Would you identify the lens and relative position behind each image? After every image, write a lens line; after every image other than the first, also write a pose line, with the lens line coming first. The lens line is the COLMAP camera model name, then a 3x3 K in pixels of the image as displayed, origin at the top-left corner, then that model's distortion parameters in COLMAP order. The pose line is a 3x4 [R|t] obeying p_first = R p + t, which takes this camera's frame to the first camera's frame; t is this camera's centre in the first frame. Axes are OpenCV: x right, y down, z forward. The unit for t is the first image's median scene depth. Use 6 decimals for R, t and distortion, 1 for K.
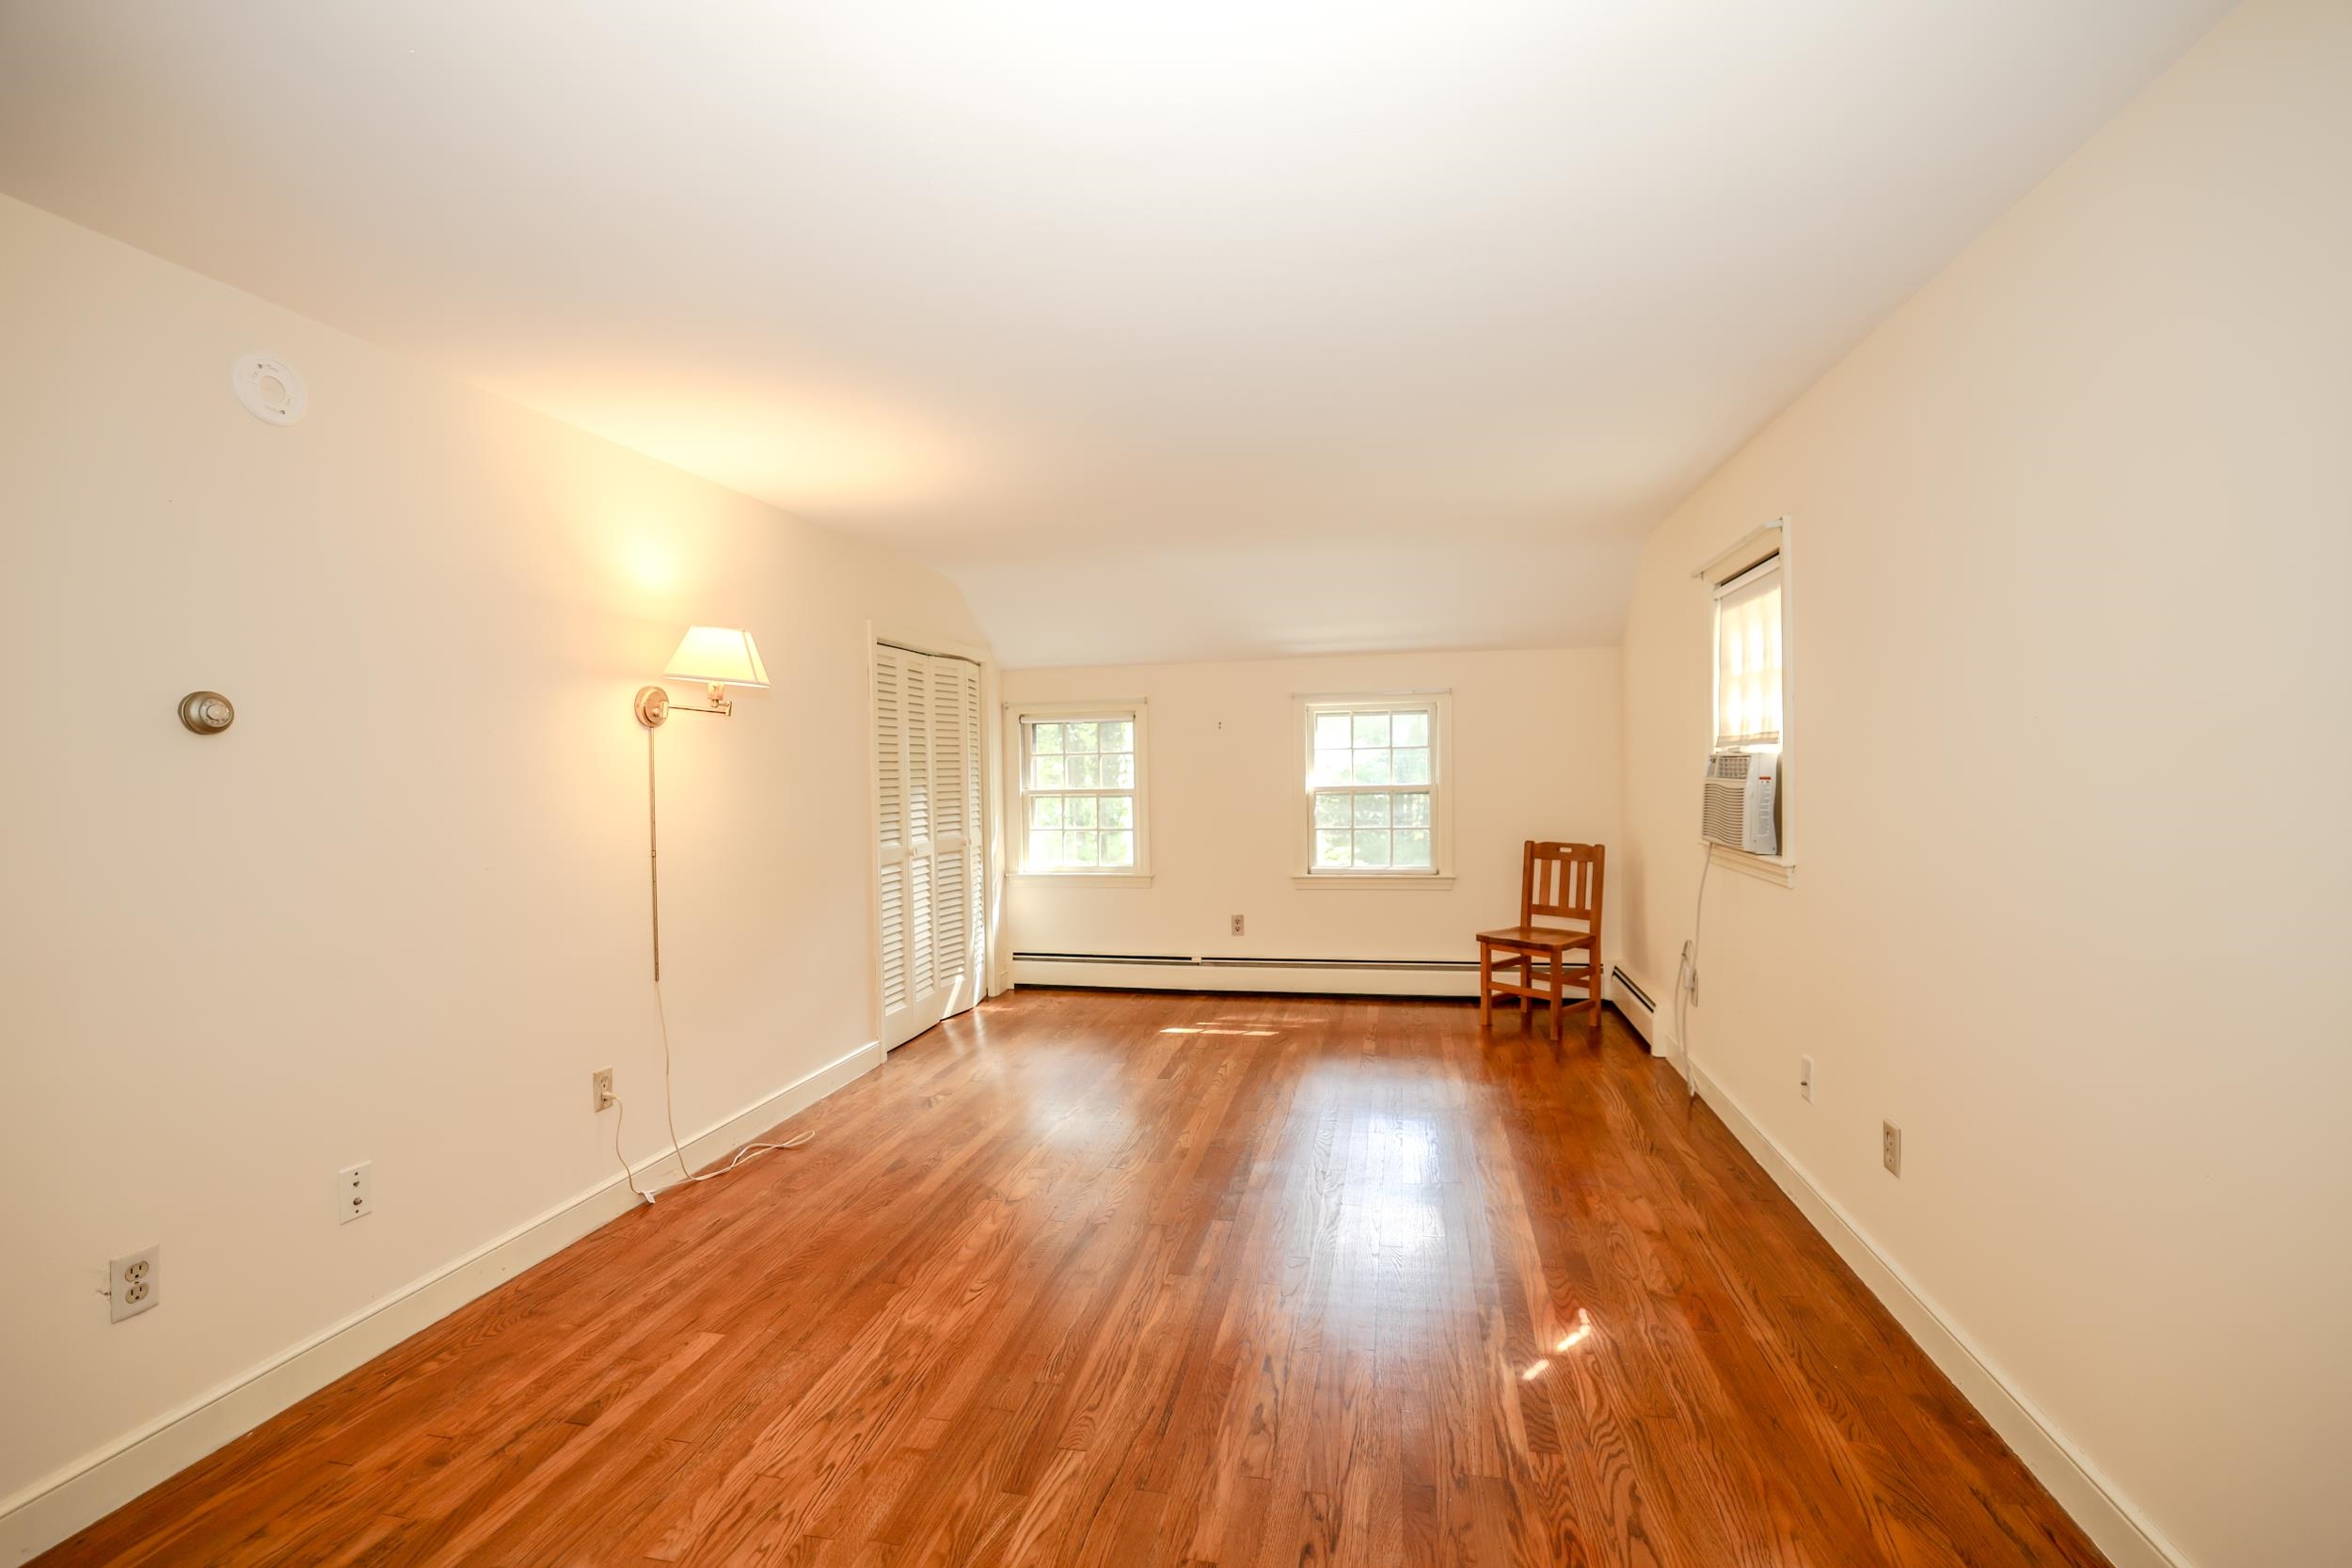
lens RADIAL K [[1010.1, 0, 1179.5], [0, 1010.1, 780.5], [0, 0, 1]] dist [-0.041209, 0.015749]
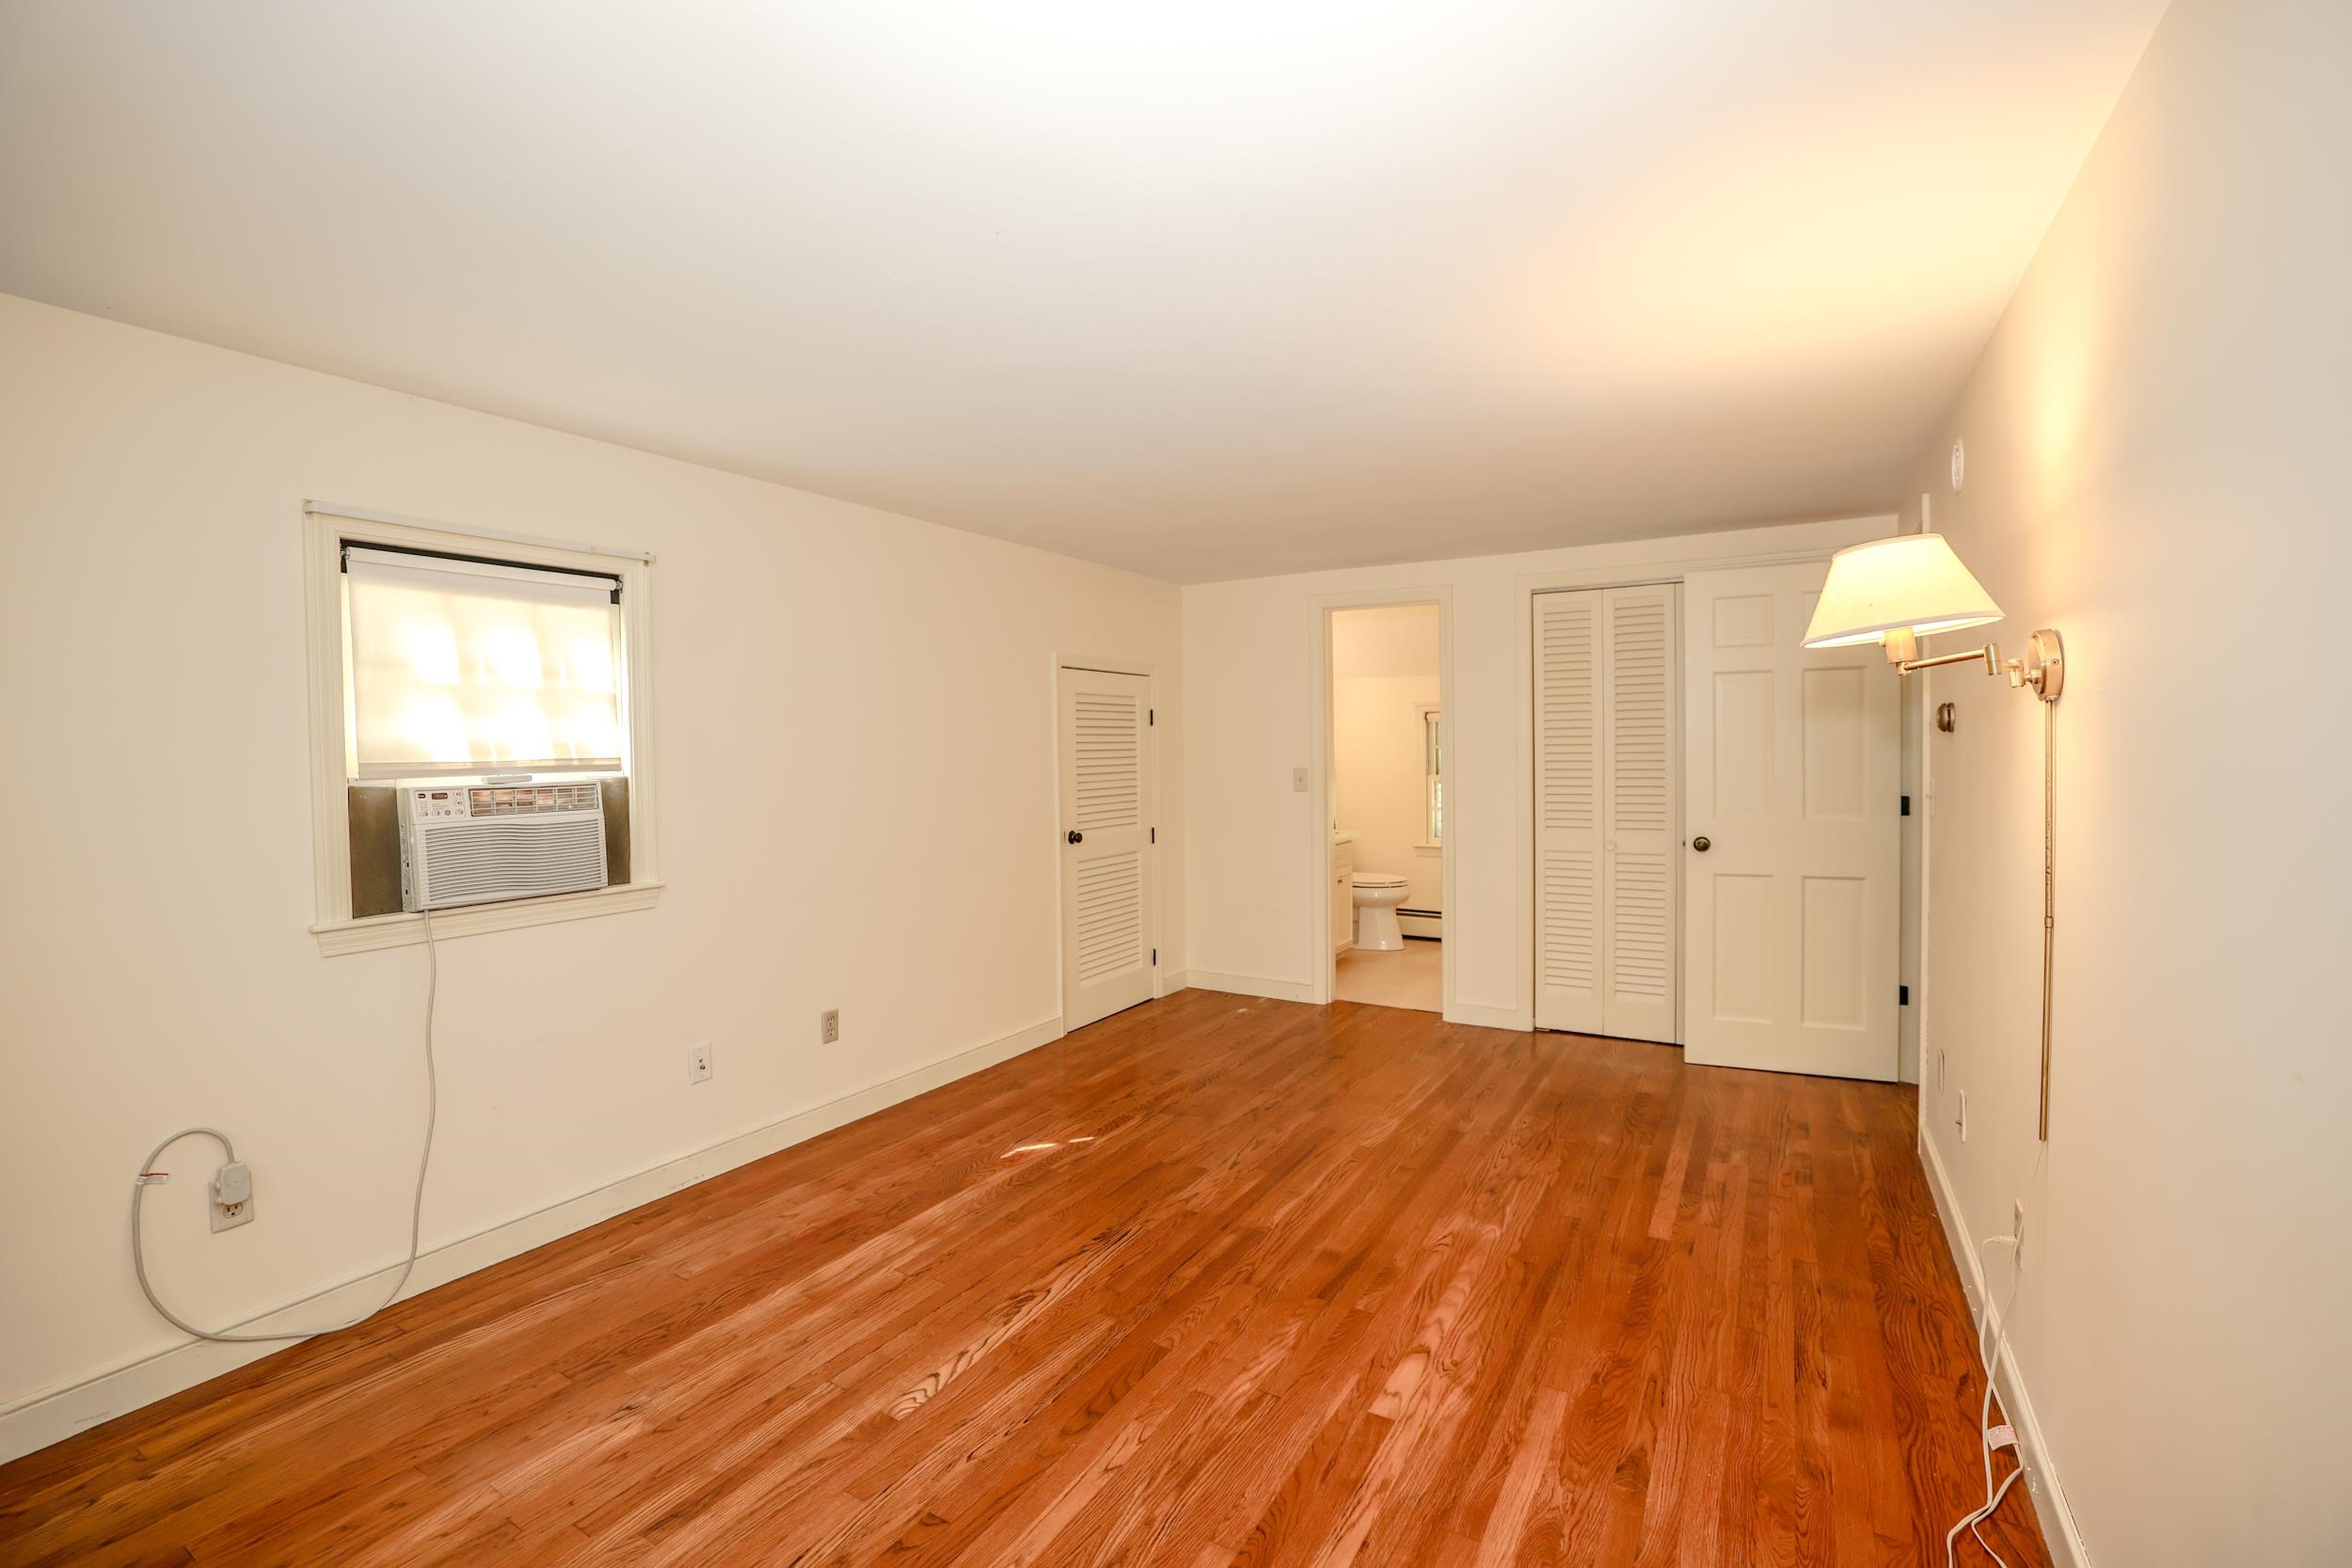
lens RADIAL K [[1010.1, 0, 1179.5], [0, 1010.1, 780.5], [0, 0, 1]] dist [-0.041209, 0.015749]
pose [[-0.943659, 0.018256, 0.330415, -0.326746], [0.034445, 0.998472, 0.043208, -0.064292], [-0.329121, 0.052155, -0.942846, 2.271942]]
